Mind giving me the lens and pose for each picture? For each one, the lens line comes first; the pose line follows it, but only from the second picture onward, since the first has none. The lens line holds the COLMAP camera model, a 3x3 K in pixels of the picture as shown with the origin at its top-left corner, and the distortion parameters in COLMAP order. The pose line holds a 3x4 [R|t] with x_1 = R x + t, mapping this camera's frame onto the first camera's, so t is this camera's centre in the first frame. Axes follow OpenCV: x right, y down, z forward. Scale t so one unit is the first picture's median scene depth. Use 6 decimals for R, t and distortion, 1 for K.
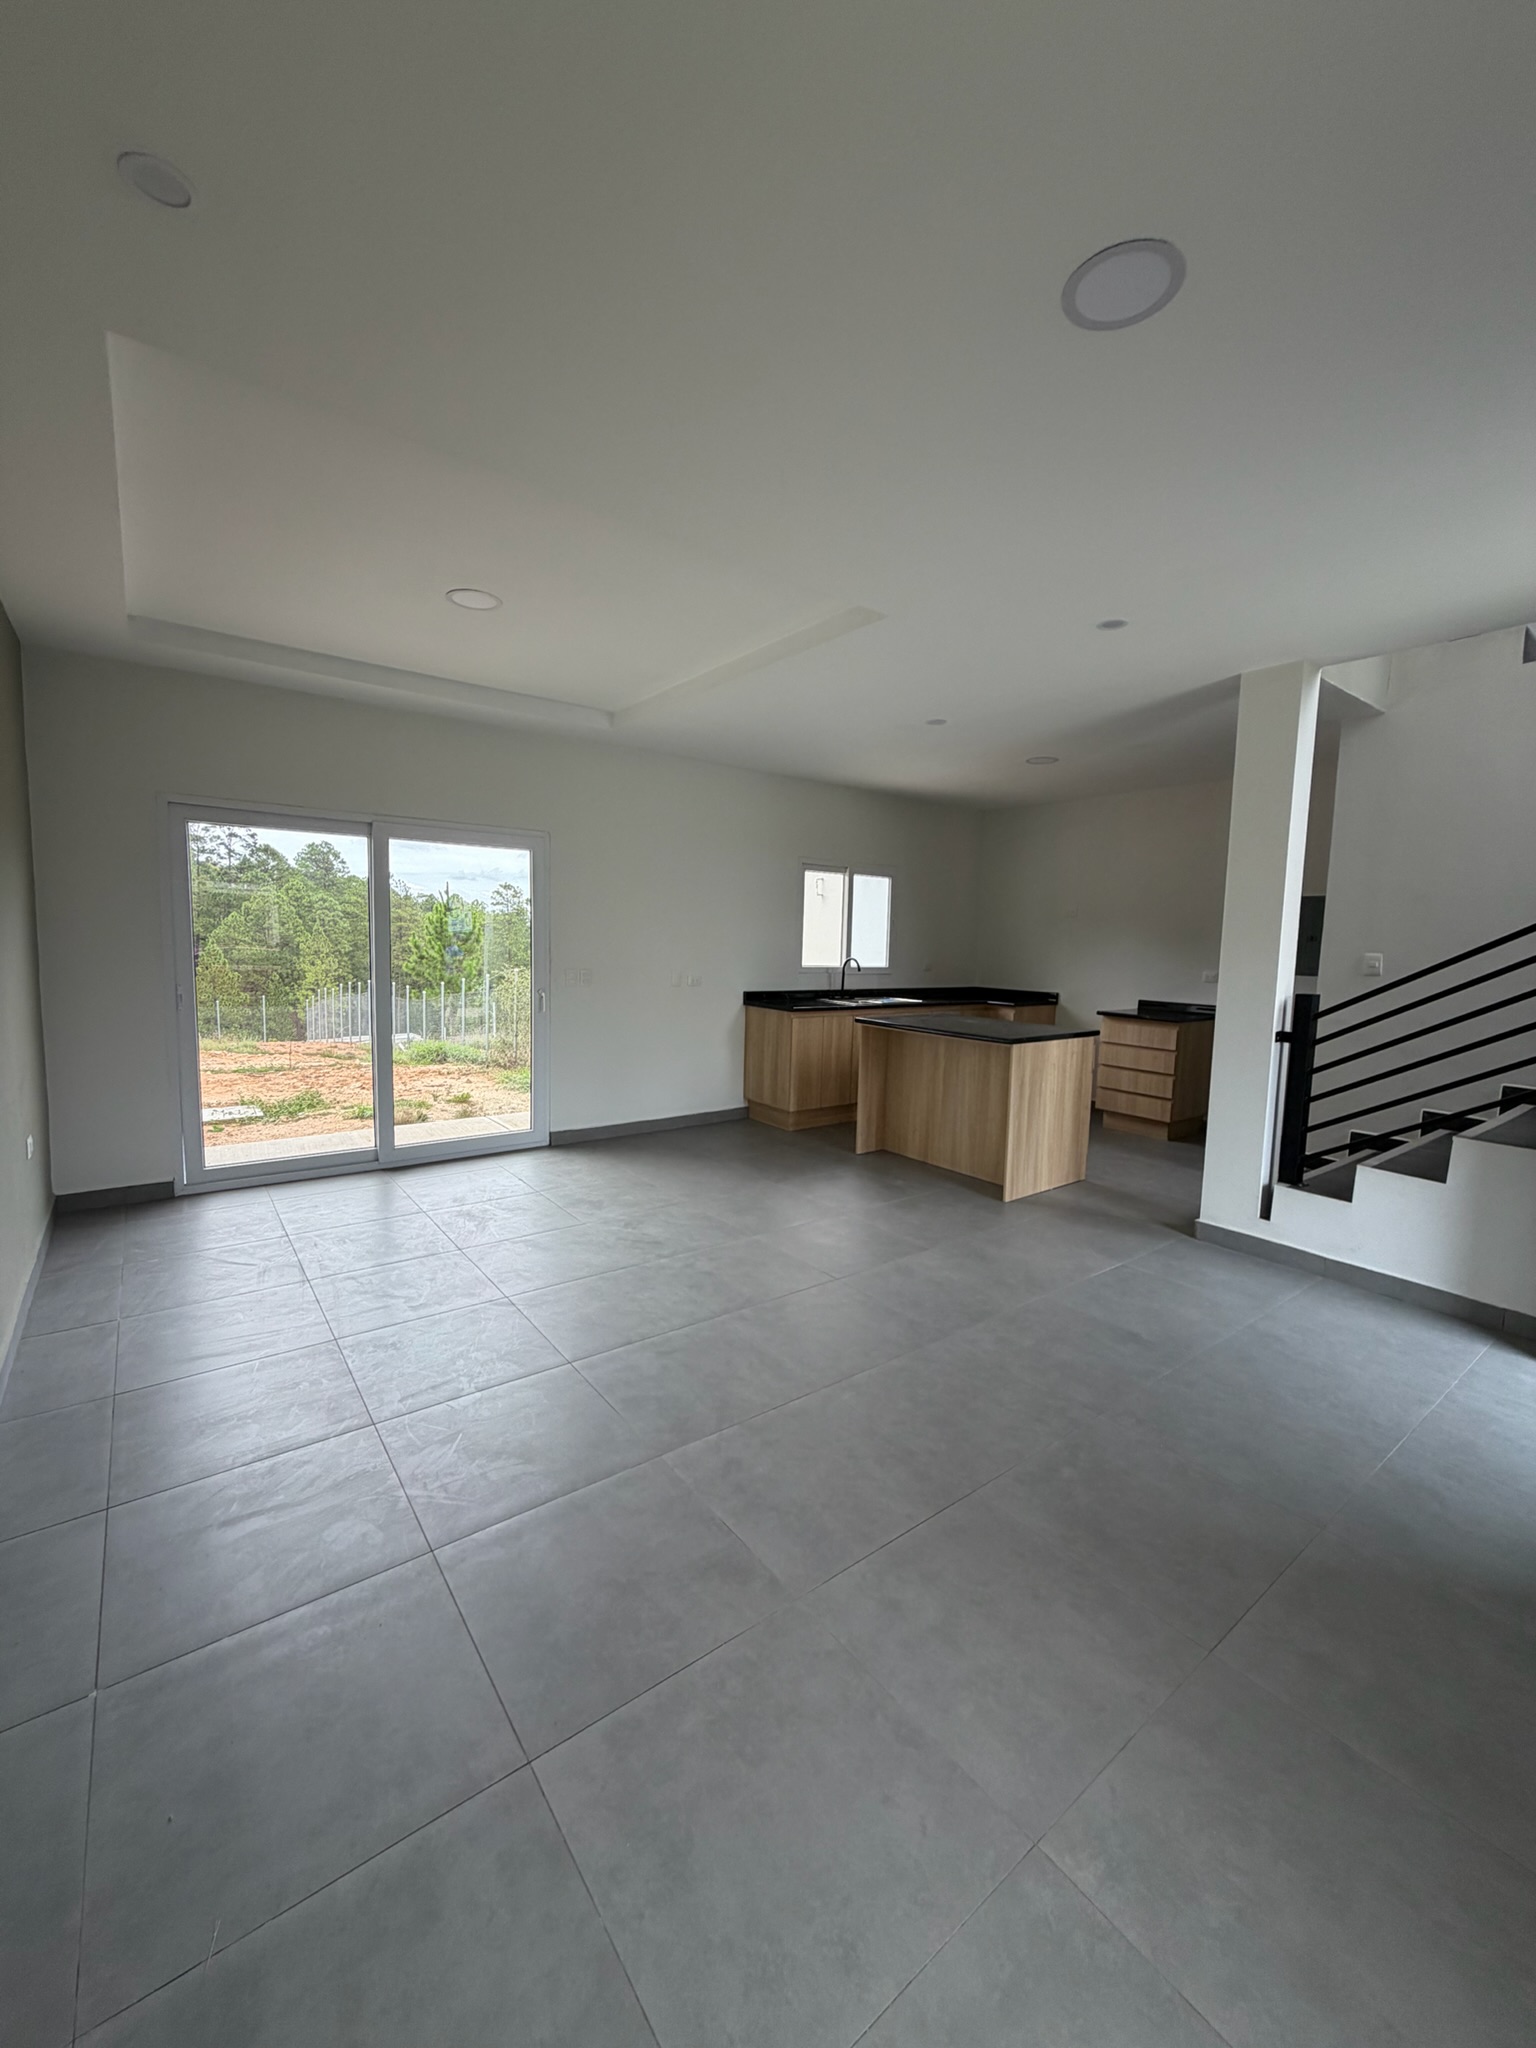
lens RADIAL K [[820.3, 0, 781.9], [0, 820.3, 1019.1], [0, 0, 1]] dist [-0.001910, -0.000056]
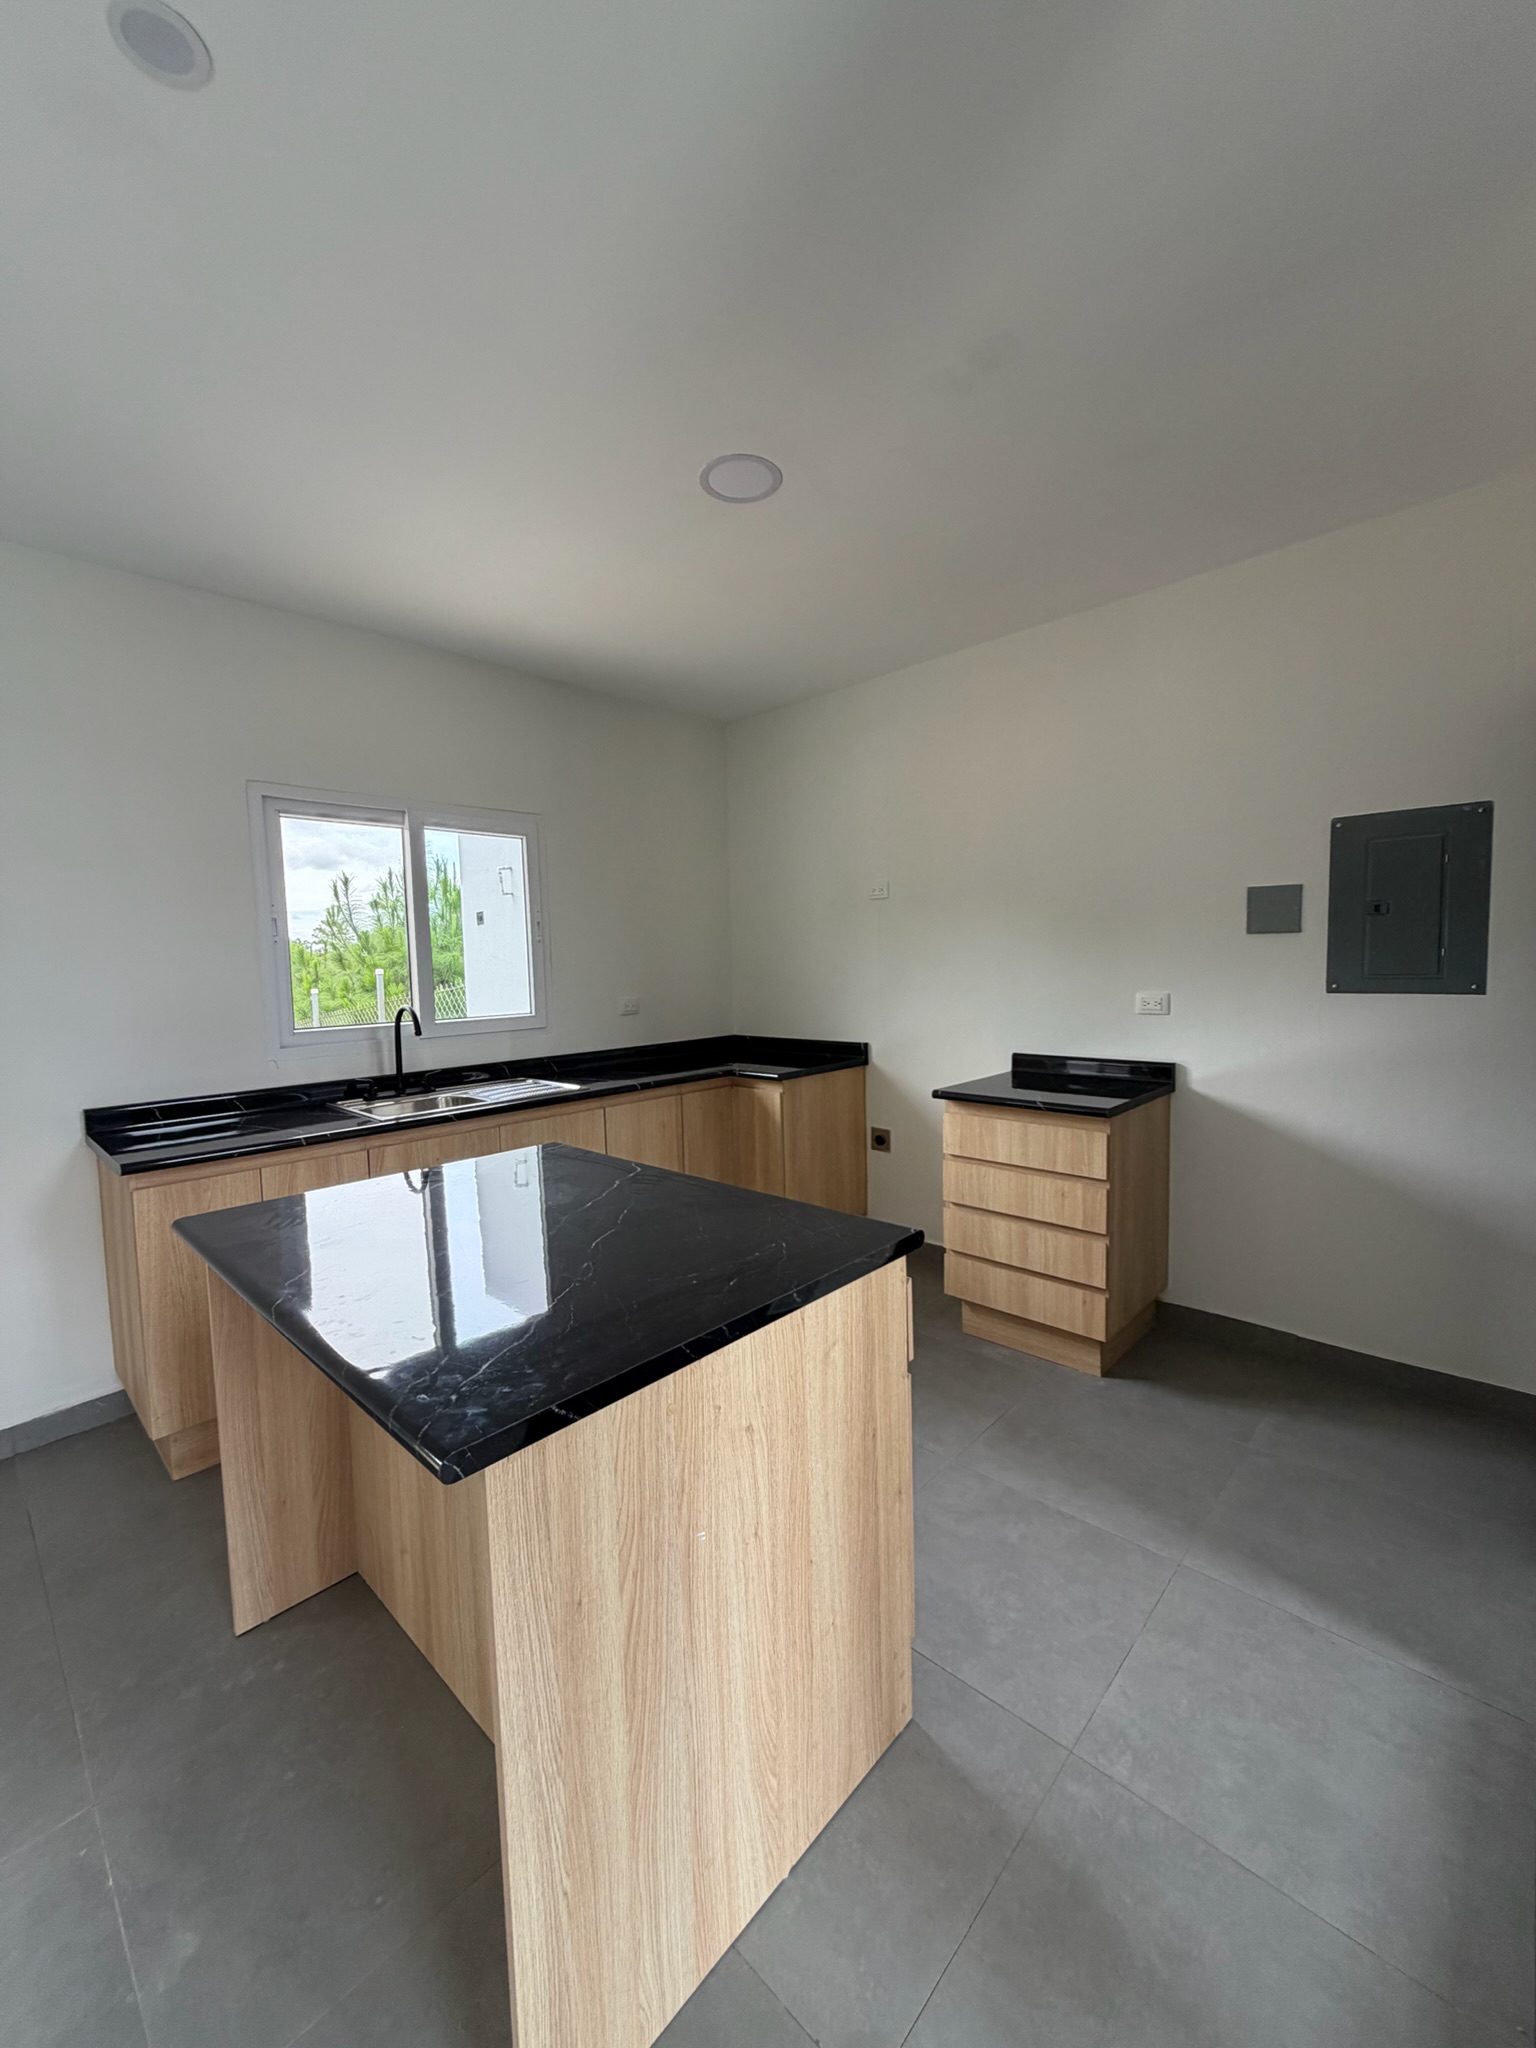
lens RADIAL K [[820.3, 0, 770.0], [0, 820.3, 1011.8], [0, 0, 1]] dist [-0.001910, -0.000056]
pose [[0.987797, -0.055707, 0.145443, 0.231695], [0.061079, 0.997596, -0.032735, -0.046720], [-0.143270, 0.041219, 0.988825, 0.561016]]
